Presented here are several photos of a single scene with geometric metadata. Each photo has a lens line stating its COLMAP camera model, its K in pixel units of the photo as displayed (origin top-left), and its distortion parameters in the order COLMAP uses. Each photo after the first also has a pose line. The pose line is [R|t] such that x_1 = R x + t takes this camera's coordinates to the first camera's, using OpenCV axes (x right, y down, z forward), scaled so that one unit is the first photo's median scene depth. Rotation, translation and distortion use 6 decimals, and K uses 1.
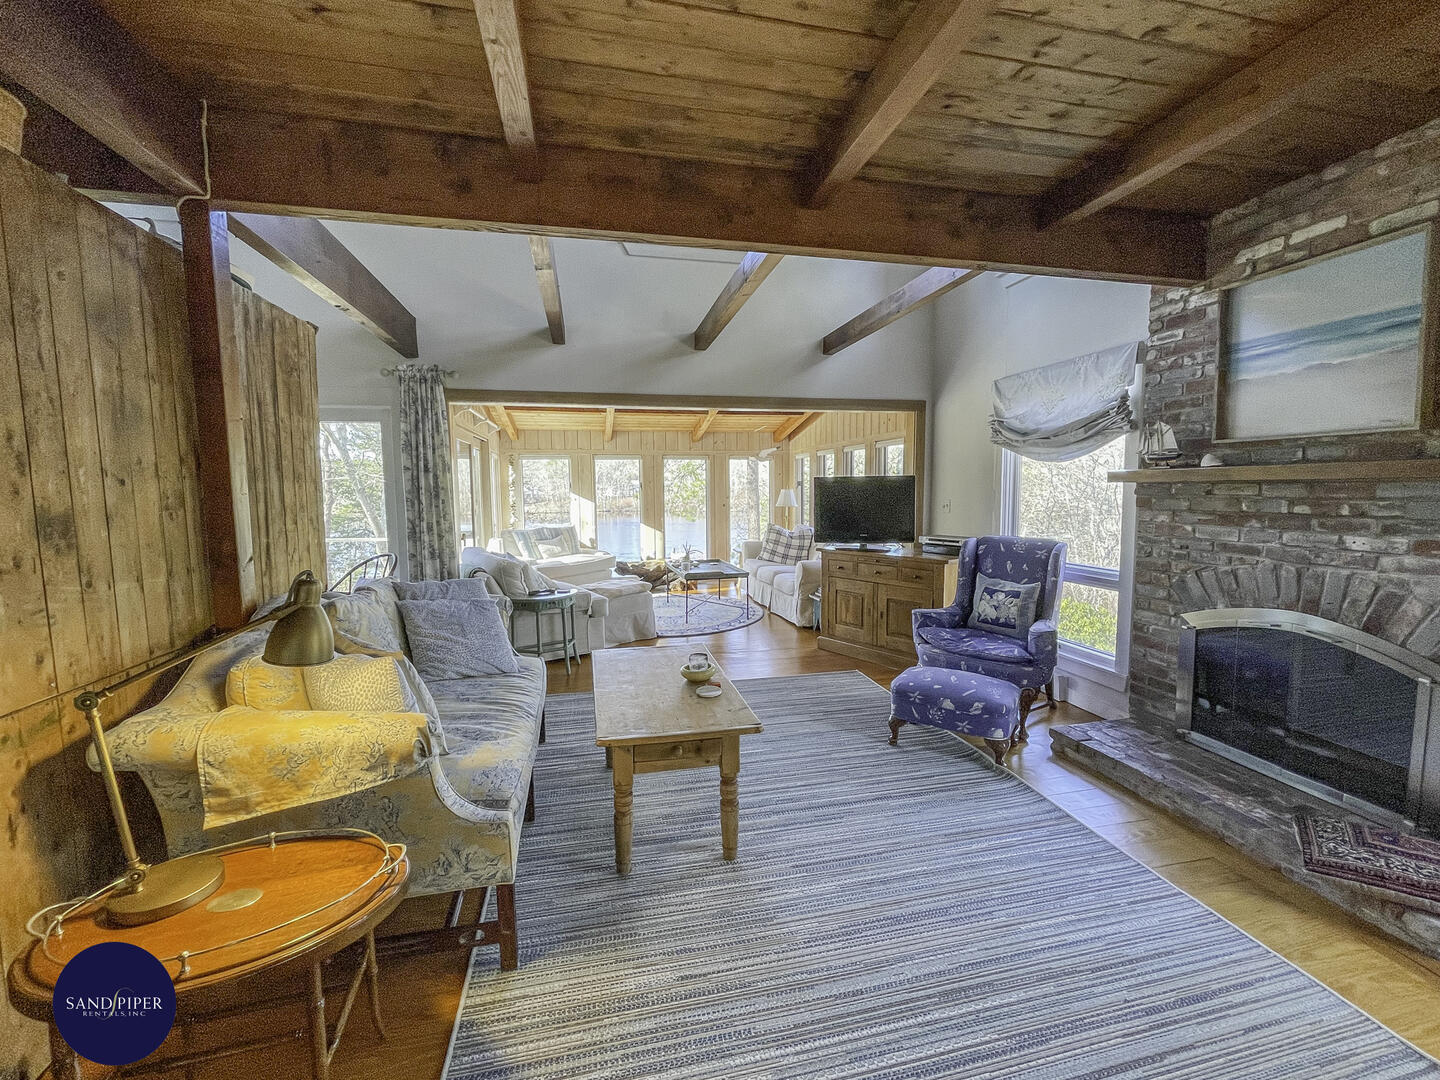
lens RADIAL K [[579.9, 0, 719.1], [0, 579.9, 538.8], [0, 0, 1]] dist [-0.000932, -0.000094]
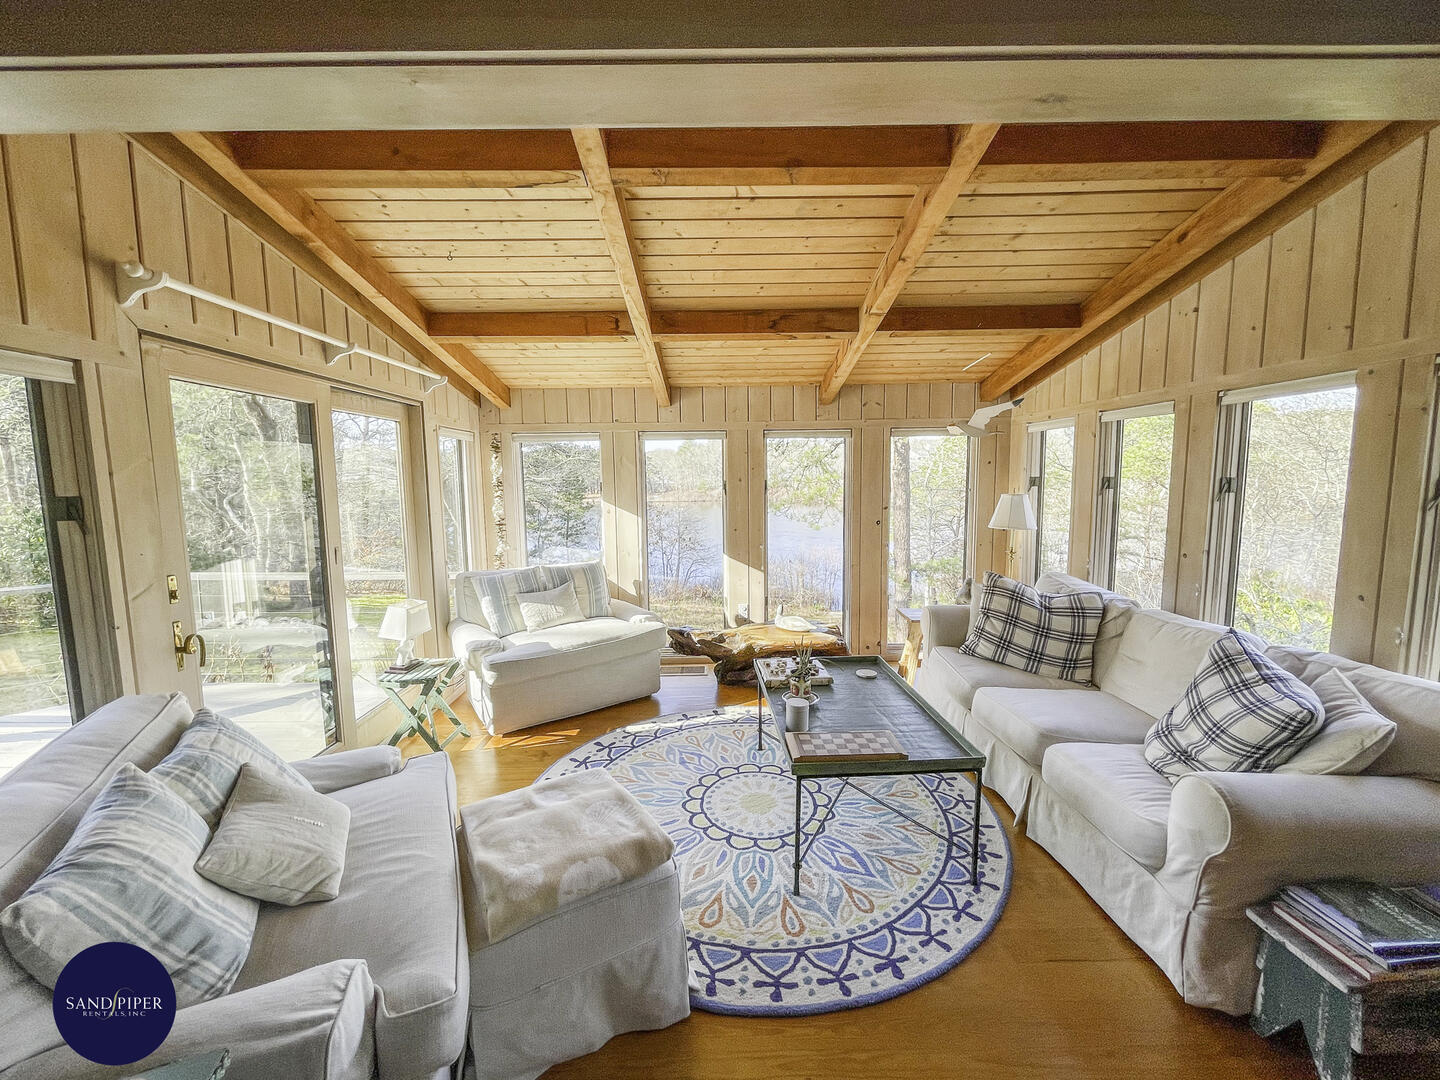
lens RADIAL K [[579.9, 0, 721.0], [0, 579.9, 542.7], [0, 0, 1]] dist [-0.000932, -0.000094]
pose [[0.977670, 0.019734, -0.209216, -0.023721], [-0.014468, 0.999539, 0.026674, -0.056760], [0.209646, -0.023052, 0.977506, 0.490522]]
